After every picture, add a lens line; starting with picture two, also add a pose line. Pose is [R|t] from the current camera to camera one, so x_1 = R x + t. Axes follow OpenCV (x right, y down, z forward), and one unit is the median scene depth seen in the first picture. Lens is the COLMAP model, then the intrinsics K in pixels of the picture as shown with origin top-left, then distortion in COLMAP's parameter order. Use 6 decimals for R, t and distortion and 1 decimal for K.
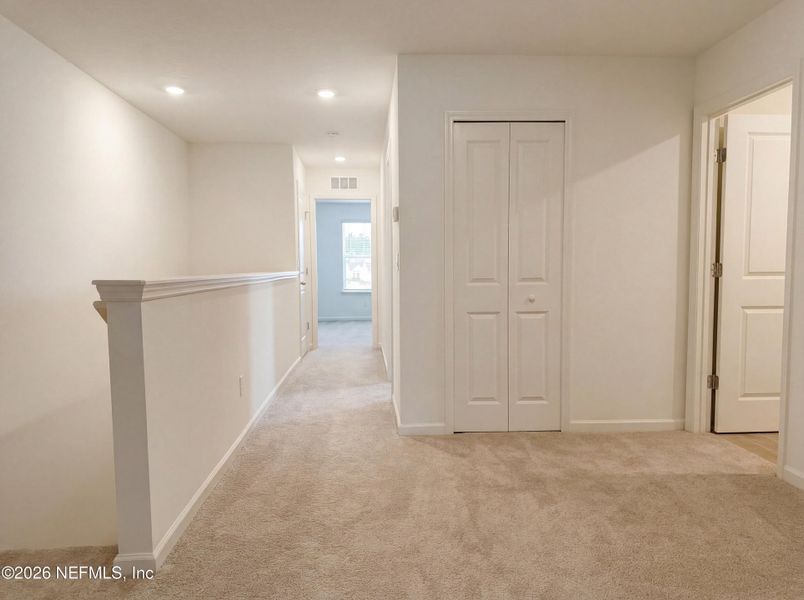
lens RADIAL K [[566.9, 0, 387.1], [0, 566.9, 301.3], [0, 0, 1]] dist [0.000757, -0.002866]
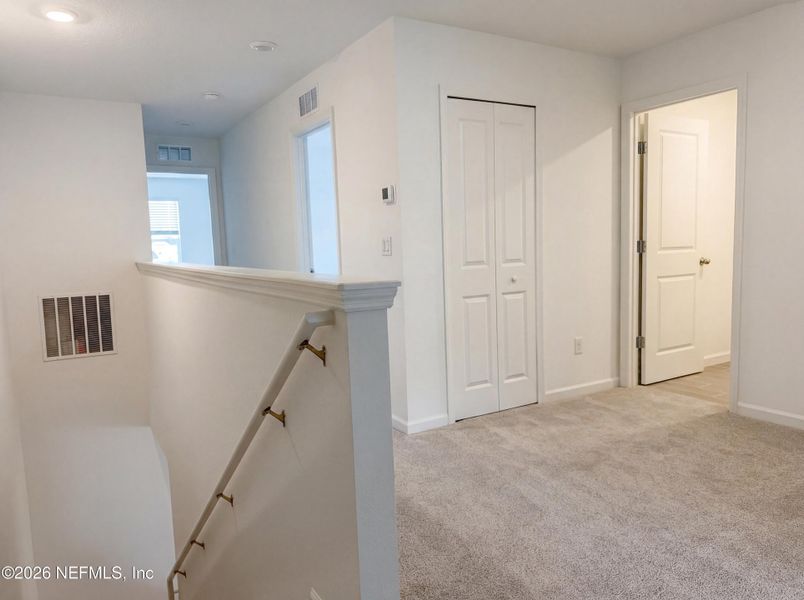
lens RADIAL K [[566.9, 0, 387.1], [0, 566.9, 301.3], [0, 0, 1]] dist [0.000757, -0.002866]
pose [[0.887941, -0.069124, 0.454734, -0.419392], [0.055992, 0.997535, 0.042301, -0.021159], [-0.456537, -0.012099, 0.889622, 0.196105]]
